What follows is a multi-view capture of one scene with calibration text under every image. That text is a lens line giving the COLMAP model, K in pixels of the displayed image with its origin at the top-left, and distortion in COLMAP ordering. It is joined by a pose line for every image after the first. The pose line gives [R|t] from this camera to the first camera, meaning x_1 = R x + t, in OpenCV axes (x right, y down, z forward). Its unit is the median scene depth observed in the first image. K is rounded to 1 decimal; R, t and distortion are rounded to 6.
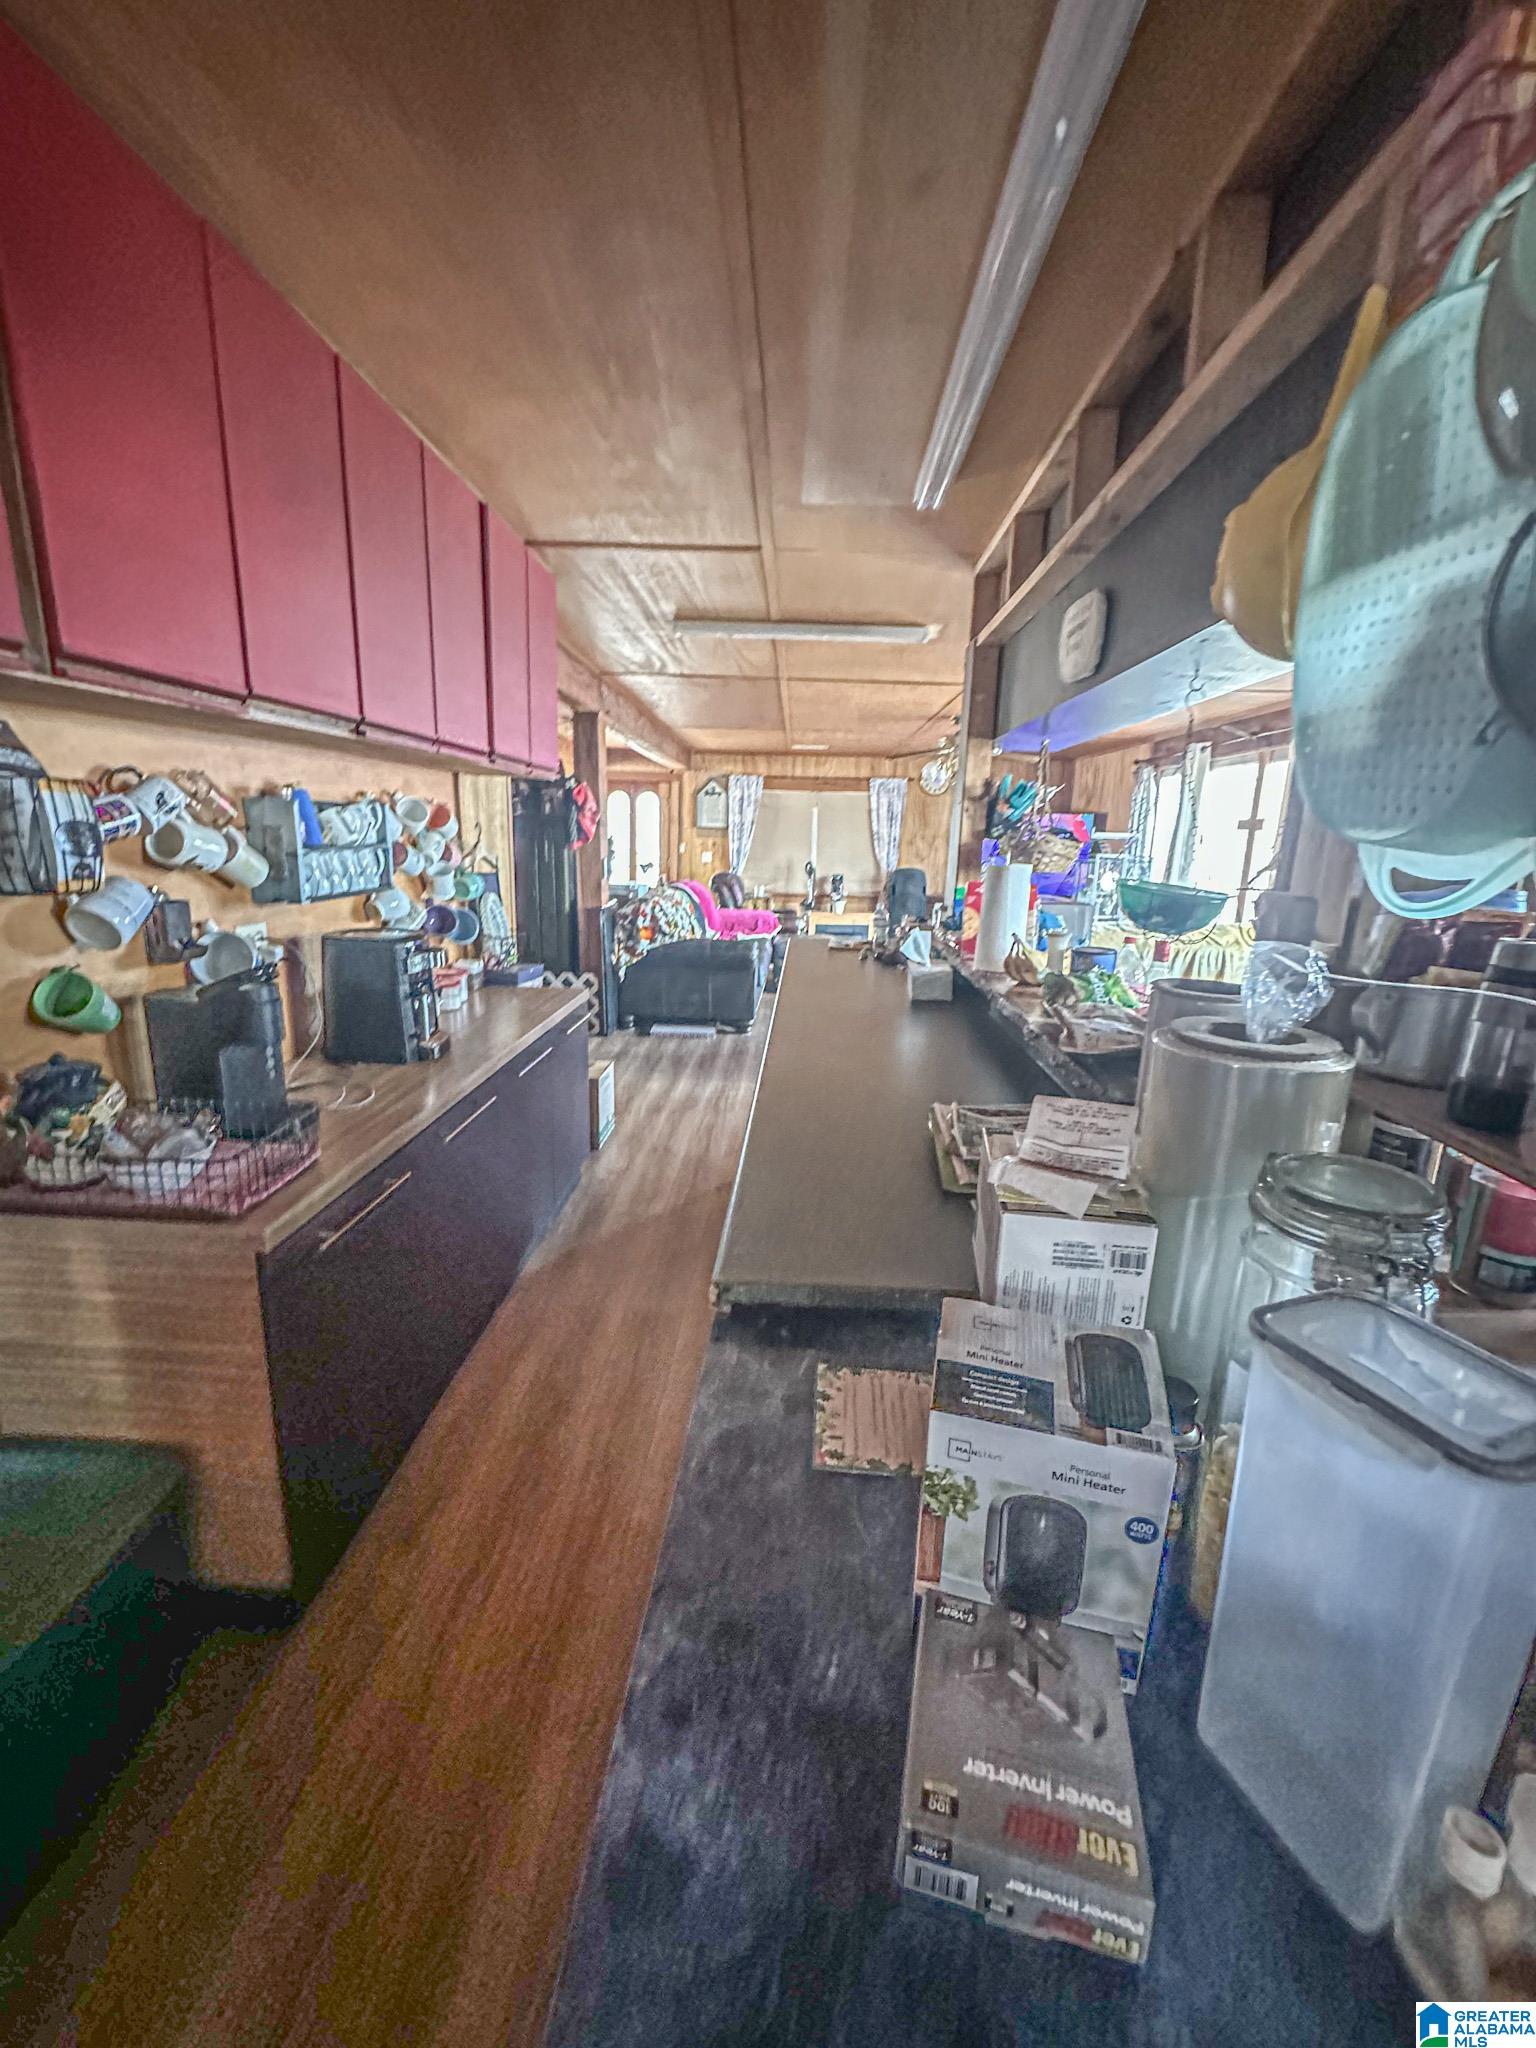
lens RADIAL K [[818.2, 0, 768.6], [0, 818.2, 1018.4], [0, 0, 1]] dist [-0.003784, 0.000954]
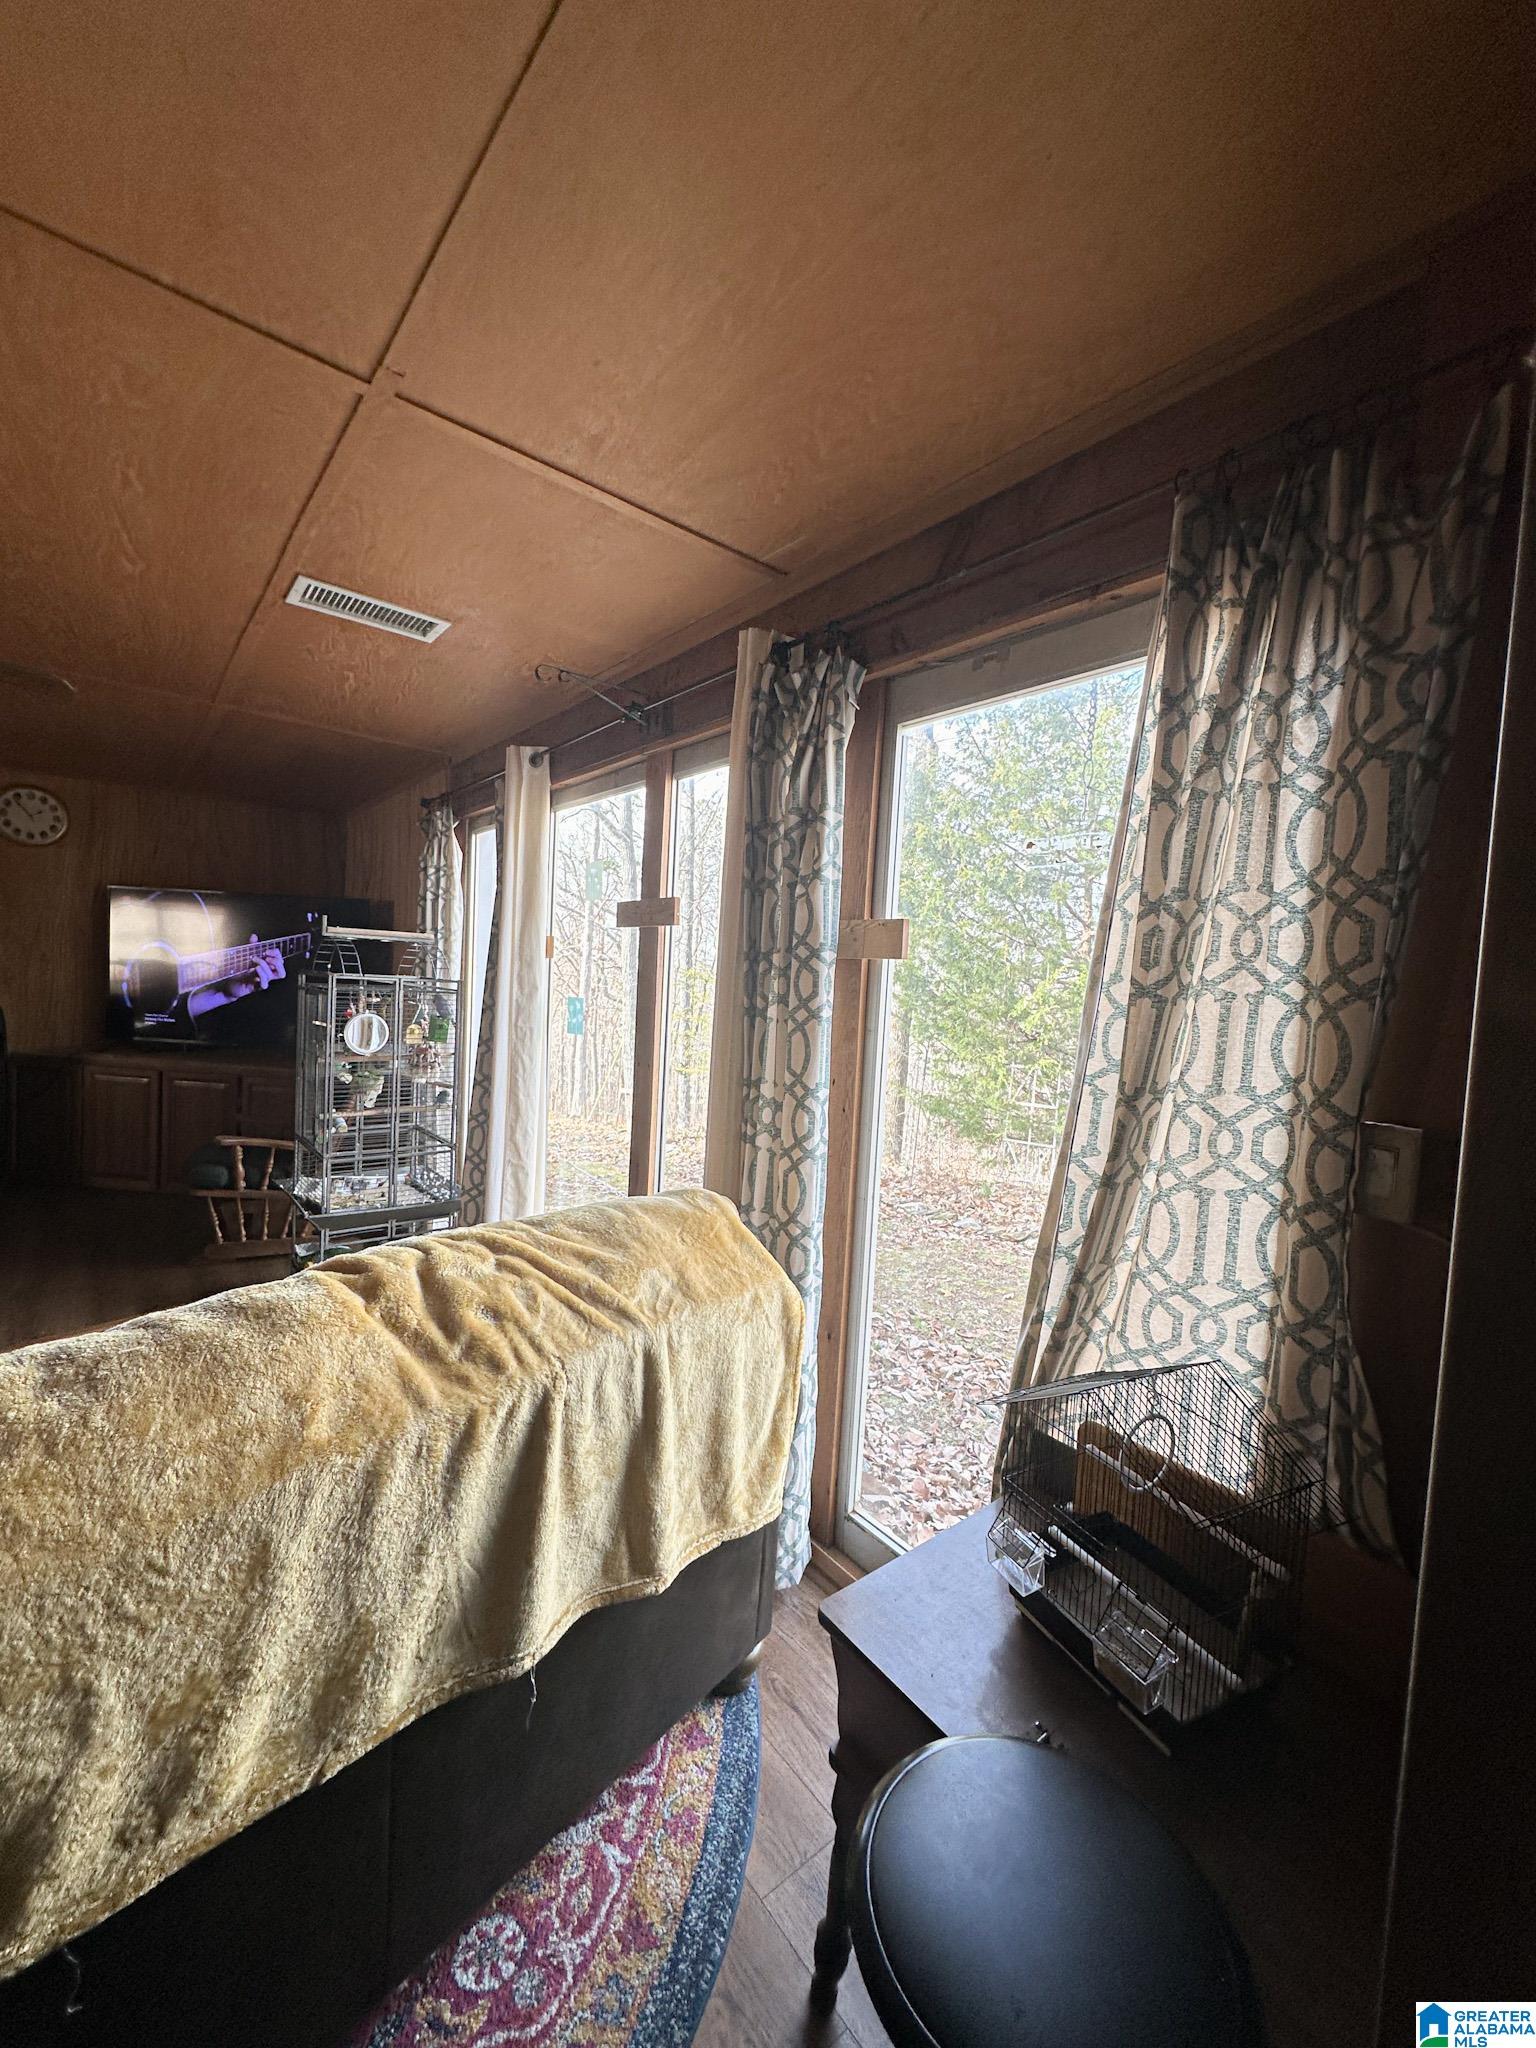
lens RADIAL K [[818.2, 0, 766.0], [0, 818.2, 1023.7], [0, 0, 1]] dist [-0.003784, 0.000954]
pose [[0.750954, -0.029212, 0.659709, 0.338452], [0.116042, 0.989313, -0.088286, -0.128814], [-0.650079, 0.142852, 0.746318, 0.622788]]
